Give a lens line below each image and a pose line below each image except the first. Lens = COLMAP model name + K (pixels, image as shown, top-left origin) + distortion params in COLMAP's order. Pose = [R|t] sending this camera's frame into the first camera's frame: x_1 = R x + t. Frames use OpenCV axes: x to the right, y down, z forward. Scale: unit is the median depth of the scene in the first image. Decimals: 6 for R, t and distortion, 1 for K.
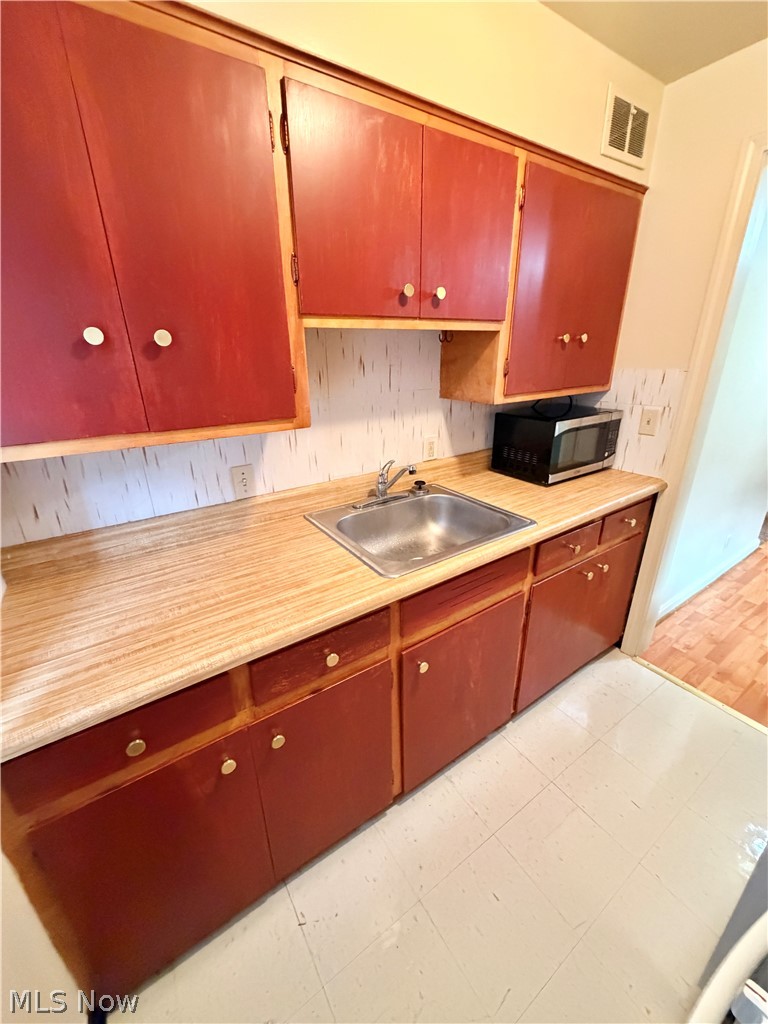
lens RADIAL K [[410.4, 0, 381.4], [0, 410.4, 507.4], [0, 0, 1]] dist [0.000087, 0.000333]
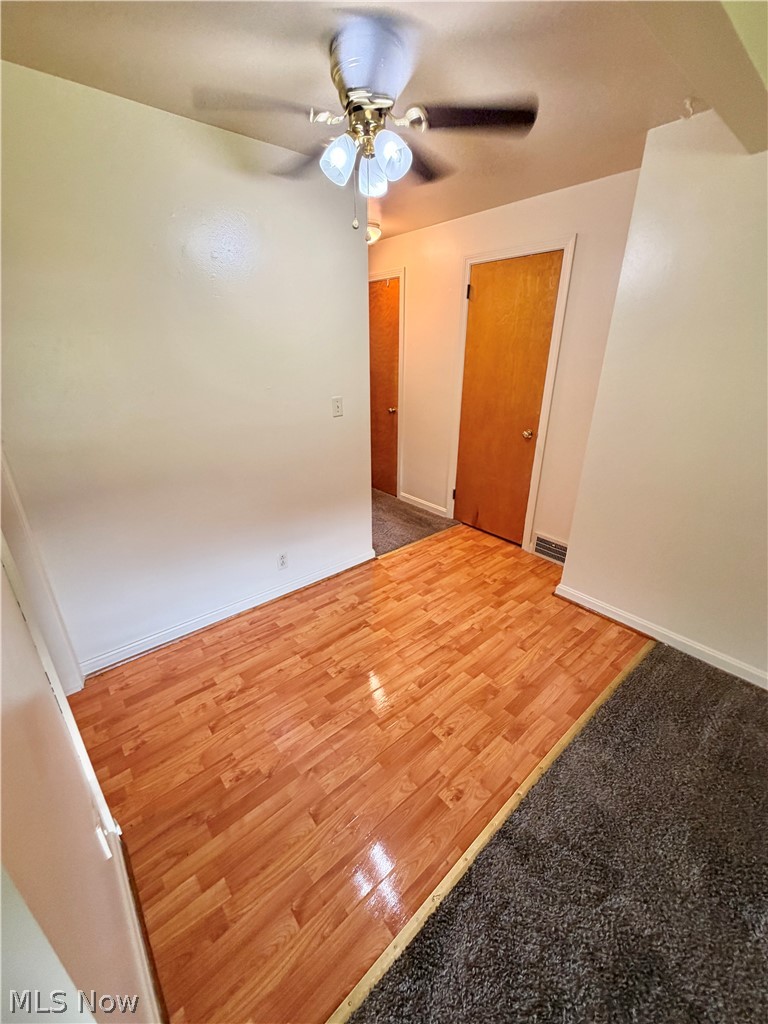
lens RADIAL K [[410.4, 0, 384.8], [0, 410.4, 510.2], [0, 0, 1]] dist [0.000087, 0.000333]
pose [[0.992268, -0.031357, 0.120087, 1.208911], [0.029318, 0.999395, 0.018711, -0.049828], [-0.120601, -0.015046, 0.992587, 0.036752]]
